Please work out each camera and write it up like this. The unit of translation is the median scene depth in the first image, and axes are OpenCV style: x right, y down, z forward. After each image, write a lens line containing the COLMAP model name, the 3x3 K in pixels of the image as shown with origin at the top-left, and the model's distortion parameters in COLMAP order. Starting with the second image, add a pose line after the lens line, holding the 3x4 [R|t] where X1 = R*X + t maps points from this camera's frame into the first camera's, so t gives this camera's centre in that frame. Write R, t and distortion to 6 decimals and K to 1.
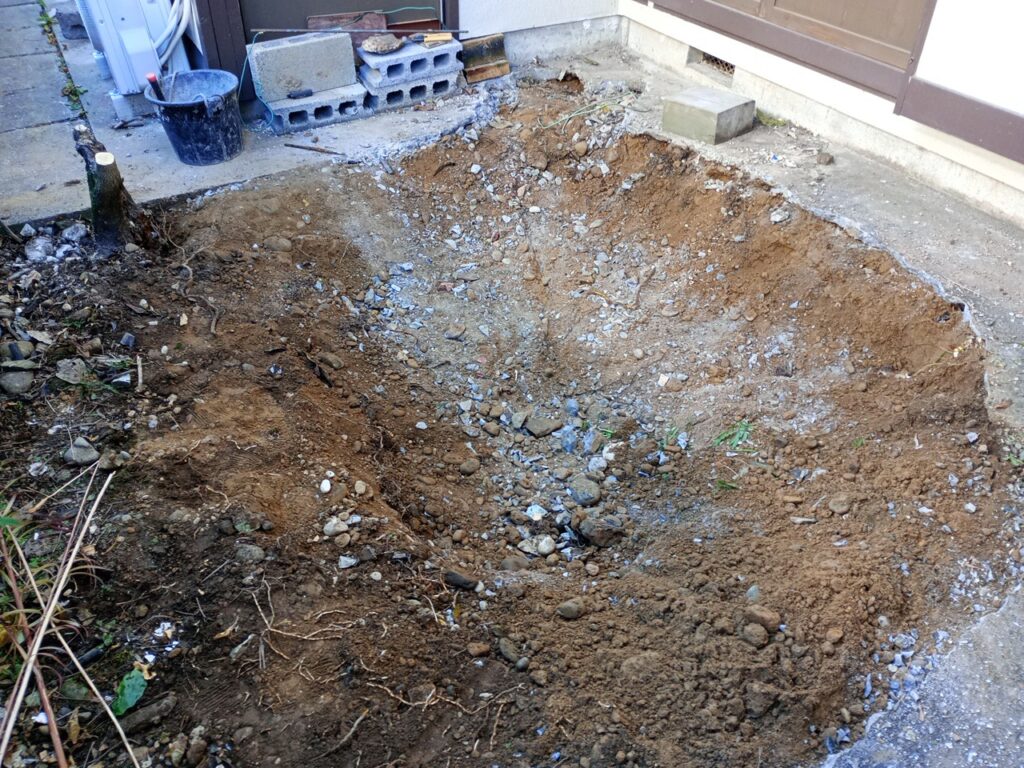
lens RADIAL K [[837.4, 0, 512.0], [0, 837.4, 384.0], [0, 0, 1]] dist [0.090816, -0.118357]
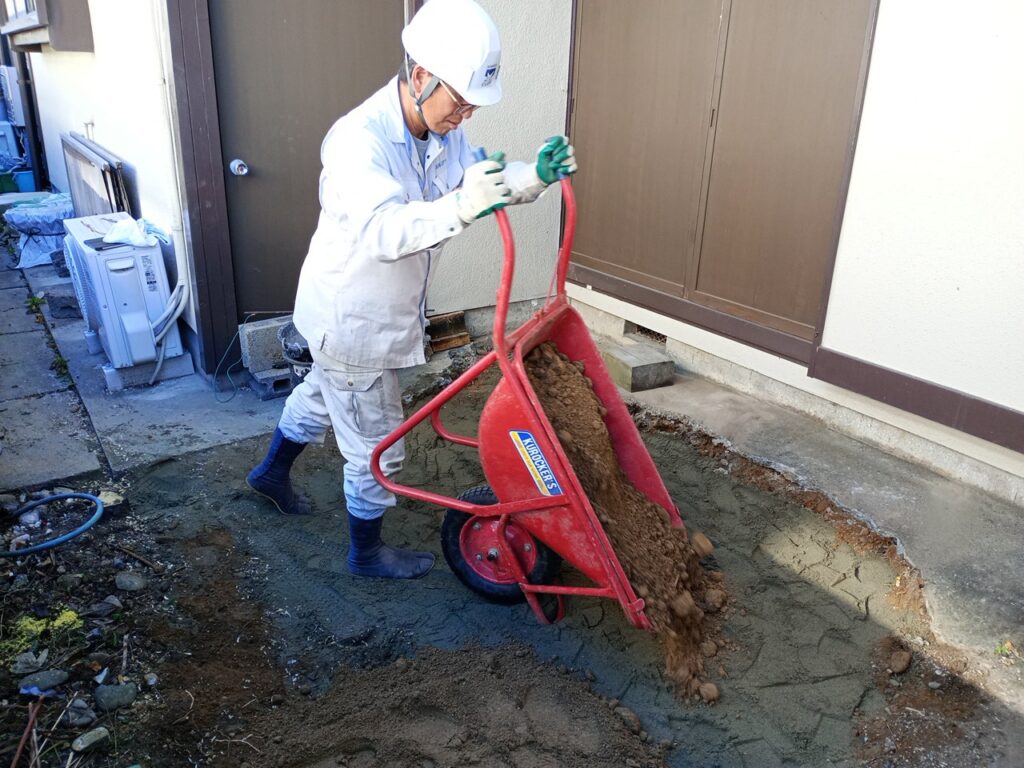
lens RADIAL K [[834.7, 0, 513.6], [0, 834.7, 388.5], [0, 0, 1]] dist [0.066640, -0.077454]
pose [[0.996298, -0.016825, 0.084299, -0.045719], [0.039927, 0.959030, -0.280476, 0.006952], [-0.076126, 0.282804, 0.956152, -0.062254]]
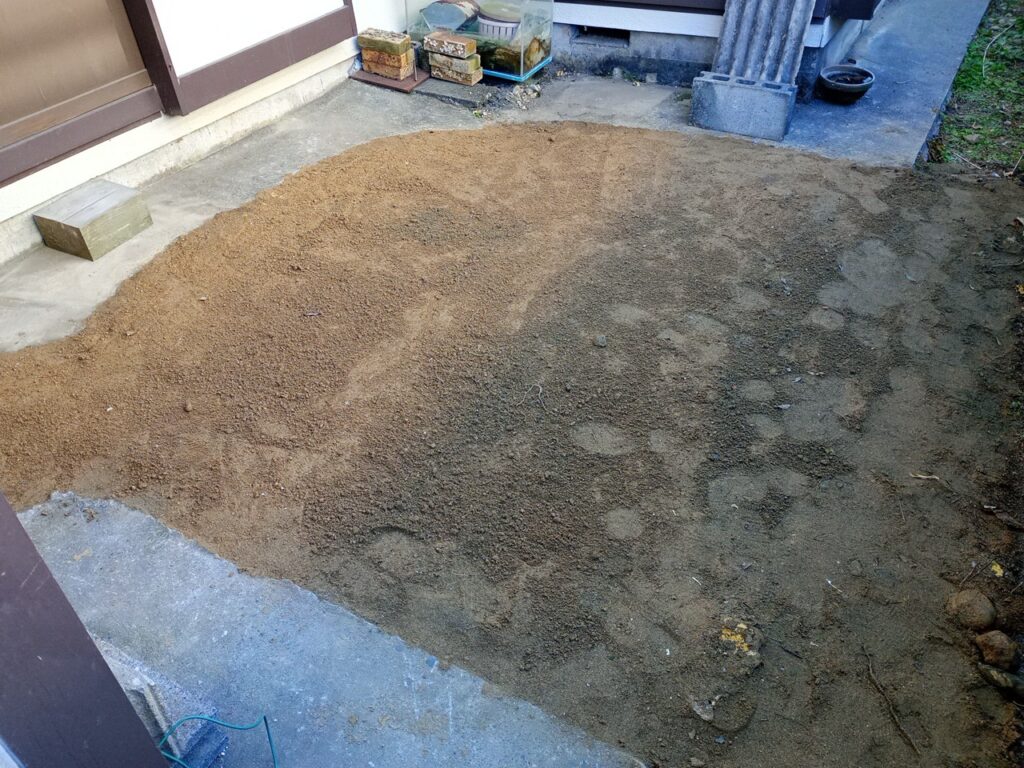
lens RADIAL K [[837.4, 0, 512.0], [0, 837.4, 384.0], [0, 0, 1]] dist [0.090816, -0.118357]
pose [[-0.540434, -0.504458, 0.673390, -0.565989], [0.551551, 0.391986, 0.736300, -0.618833], [-0.635392, 0.769331, 0.066392, 0.756682]]
